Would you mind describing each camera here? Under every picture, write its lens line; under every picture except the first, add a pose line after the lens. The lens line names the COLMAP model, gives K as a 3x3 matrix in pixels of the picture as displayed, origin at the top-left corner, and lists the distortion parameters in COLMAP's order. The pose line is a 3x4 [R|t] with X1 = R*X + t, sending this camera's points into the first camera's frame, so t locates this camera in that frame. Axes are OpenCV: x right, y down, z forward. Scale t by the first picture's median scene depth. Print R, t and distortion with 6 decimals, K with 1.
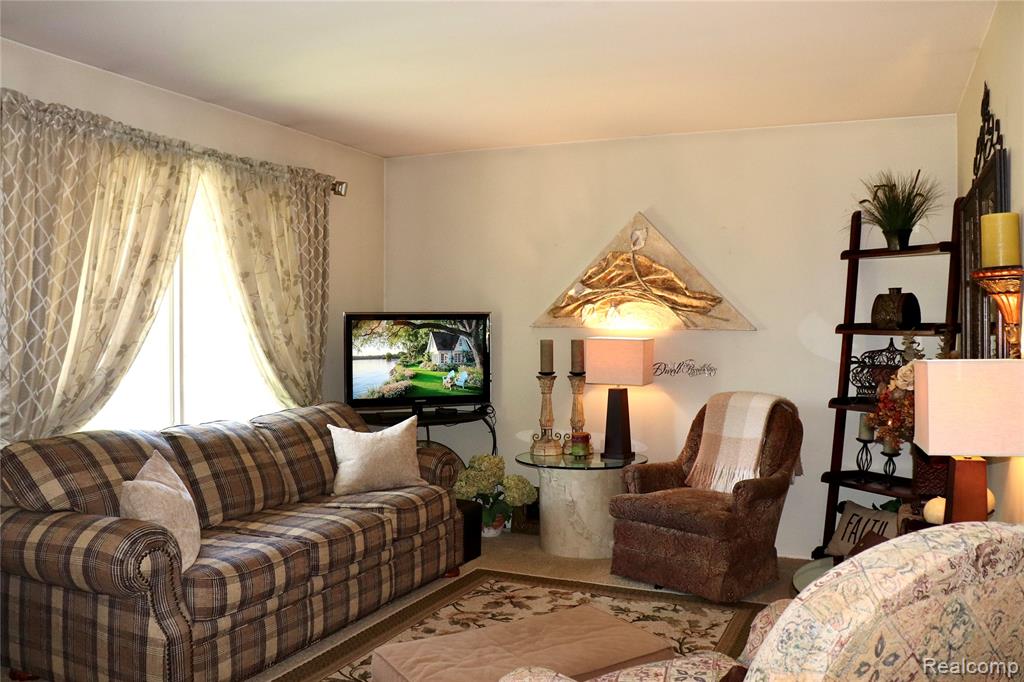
lens RADIAL K [[840.5, 0, 512.0], [0, 840.5, 341.0], [0, 0, 1]] dist [-0.167241, 0.150495]
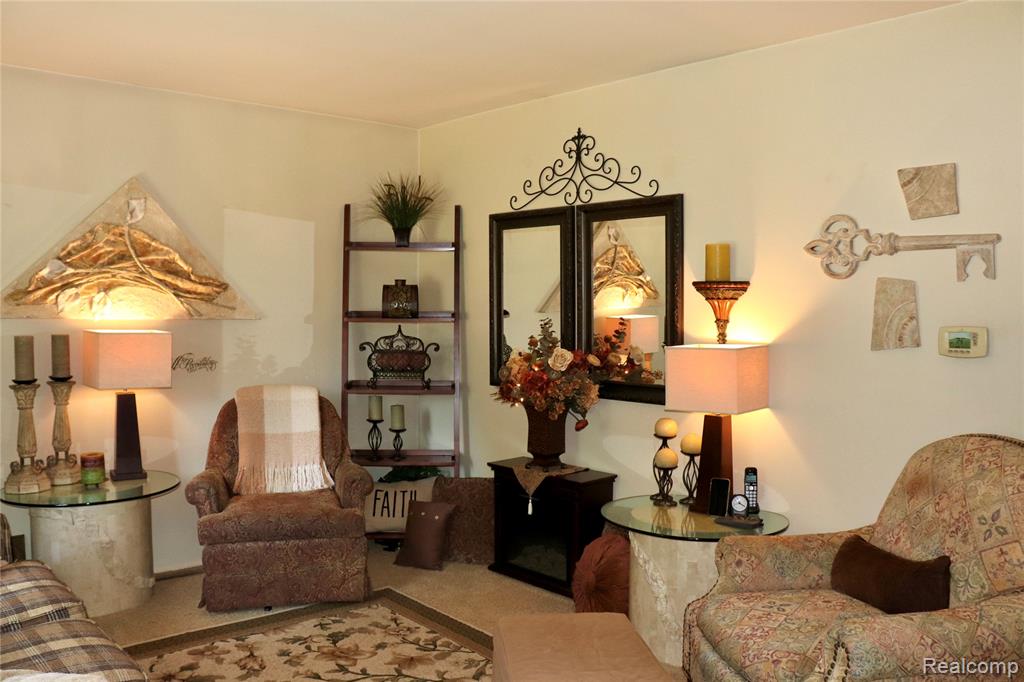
lens RADIAL K [[840.5, 0, 512.0], [0, 840.5, 341.0], [0, 0, 1]] dist [-0.167241, 0.150495]
pose [[0.440420, -0.037326, 0.897016, -0.420516], [0.010913, 0.999284, 0.036224, -0.018621], [-0.897726, -0.006164, 0.440512, 0.318292]]
